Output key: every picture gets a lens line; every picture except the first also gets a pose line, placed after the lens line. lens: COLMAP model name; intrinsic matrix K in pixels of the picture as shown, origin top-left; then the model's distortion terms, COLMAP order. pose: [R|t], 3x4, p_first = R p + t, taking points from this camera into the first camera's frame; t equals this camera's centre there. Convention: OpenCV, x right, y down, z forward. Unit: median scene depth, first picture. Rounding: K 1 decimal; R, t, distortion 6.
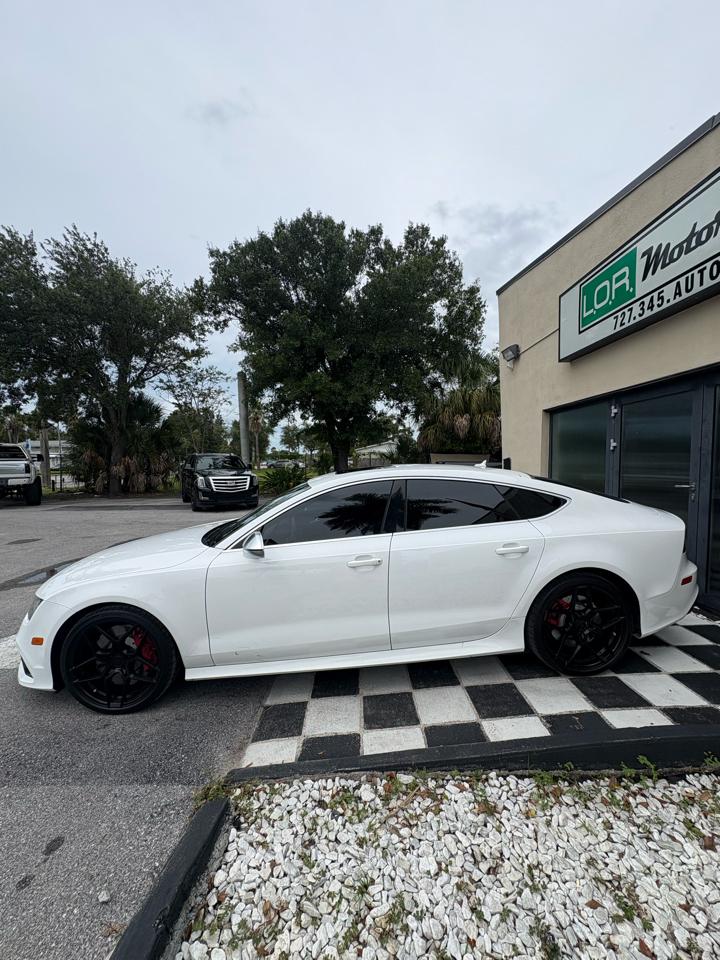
lens RADIAL K [[379.5, 0, 362.0], [0, 379.5, 483.9], [0, 0, 1]] dist [-0.002634, 0.000664]
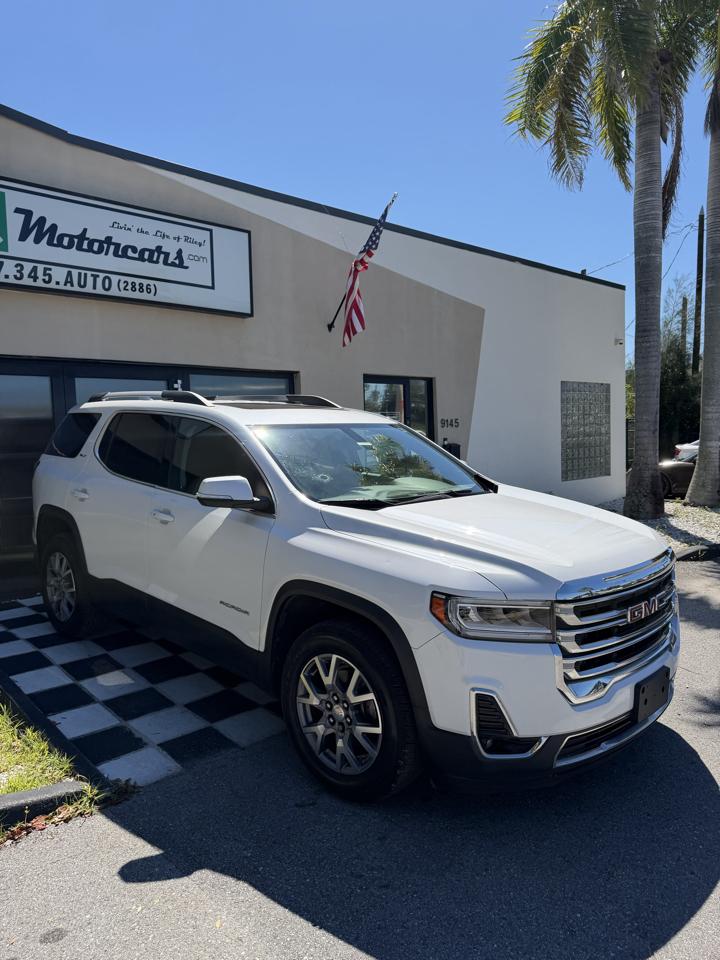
lens RADIAL K [[680.9, 0, 360.2], [0, 680.9, 481.6], [0, 0, 1]] dist [0.031089, -0.040688]
pose [[-0.666944, -0.022440, 0.744770, -0.968992], [0.077022, 0.992116, 0.098865, -0.083145], [-0.741117, 0.123301, -0.659957, 1.539640]]
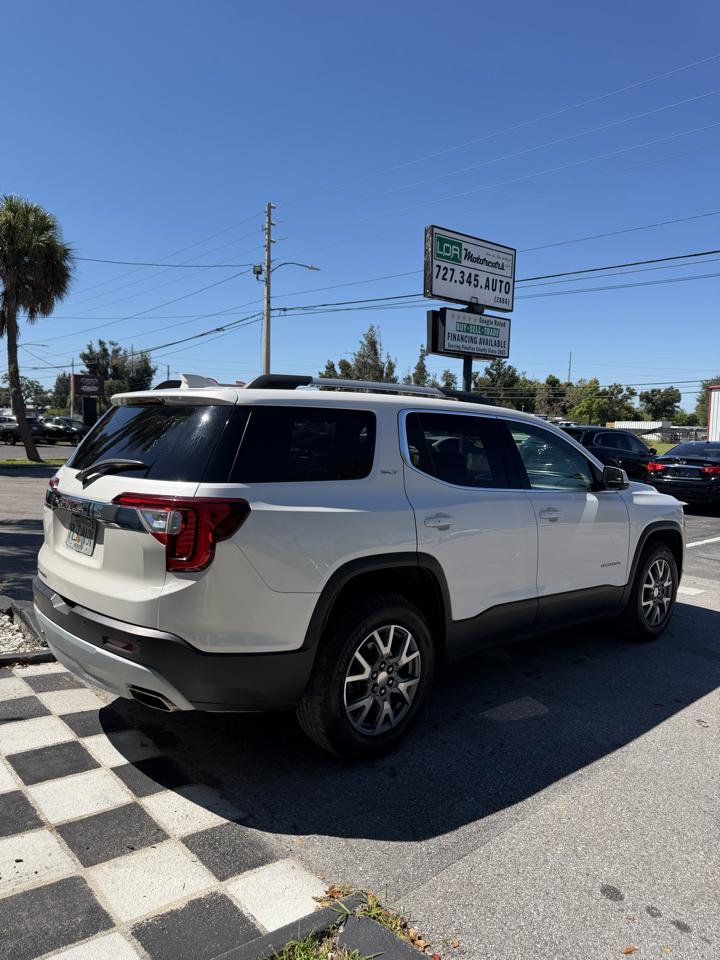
lens RADIAL K [[680.9, 0, 357.3], [0, 680.9, 482.2], [0, 0, 1]] dist [0.031089, -0.040688]
pose [[-0.767457, 0.036014, -0.640088, 0.180061], [-0.059441, 0.990123, 0.126978, -0.095705], [0.638339, 0.135498, -0.757736, 1.666617]]
